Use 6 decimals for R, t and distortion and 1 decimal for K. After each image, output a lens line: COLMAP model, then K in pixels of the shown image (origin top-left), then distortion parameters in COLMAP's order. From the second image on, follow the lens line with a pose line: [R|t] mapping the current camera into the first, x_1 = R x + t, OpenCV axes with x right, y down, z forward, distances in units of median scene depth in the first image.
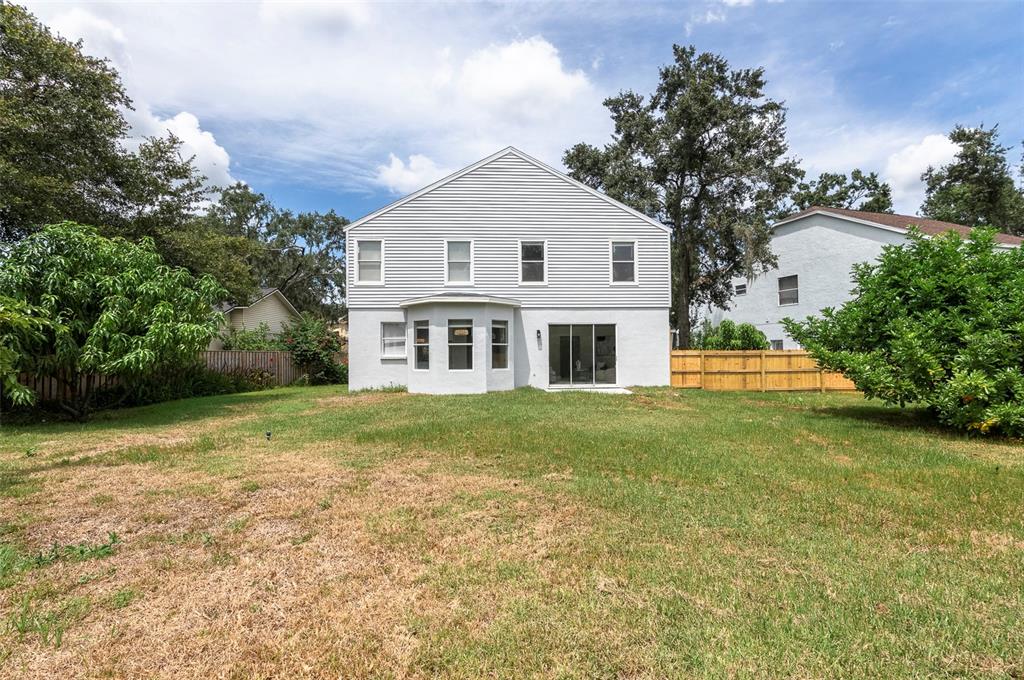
lens RADIAL K [[498.0, 0, 512.0], [0, 498.0, 340.0], [0, 0, 1]] dist [-0.008550, -0.000535]
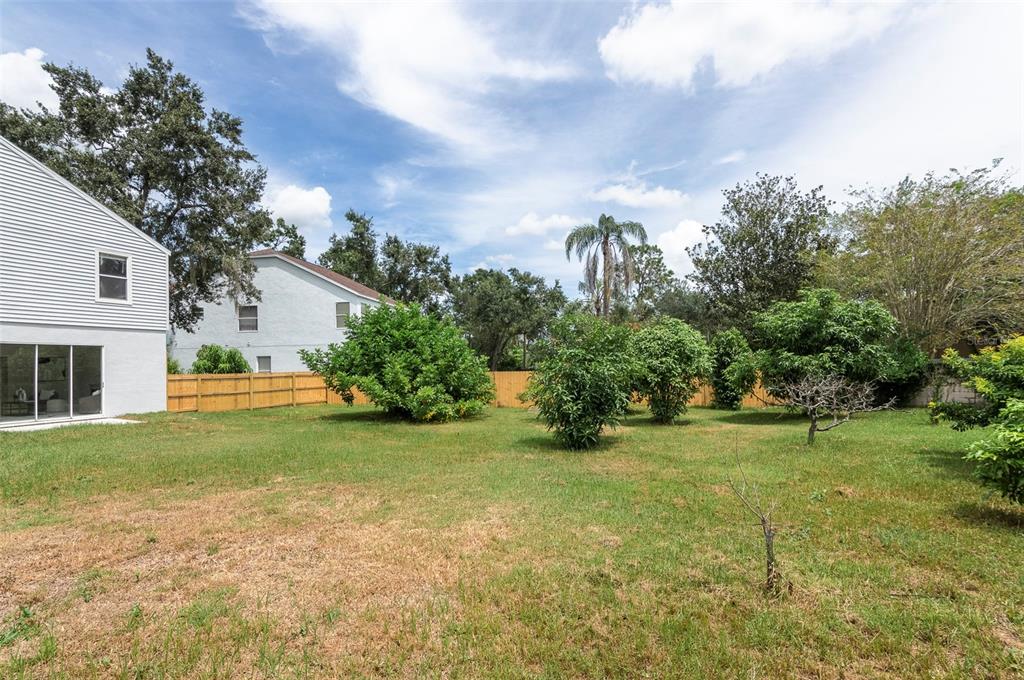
lens RADIAL K [[498.0, 0, 512.0], [0, 498.0, 340.0], [0, 0, 1]] dist [-0.008550, -0.000535]
pose [[0.434075, 0.045897, 0.899707, -0.262144], [-0.015192, 0.998932, -0.043630, -0.014739], [-0.900749, 0.005271, 0.434308, -0.038281]]
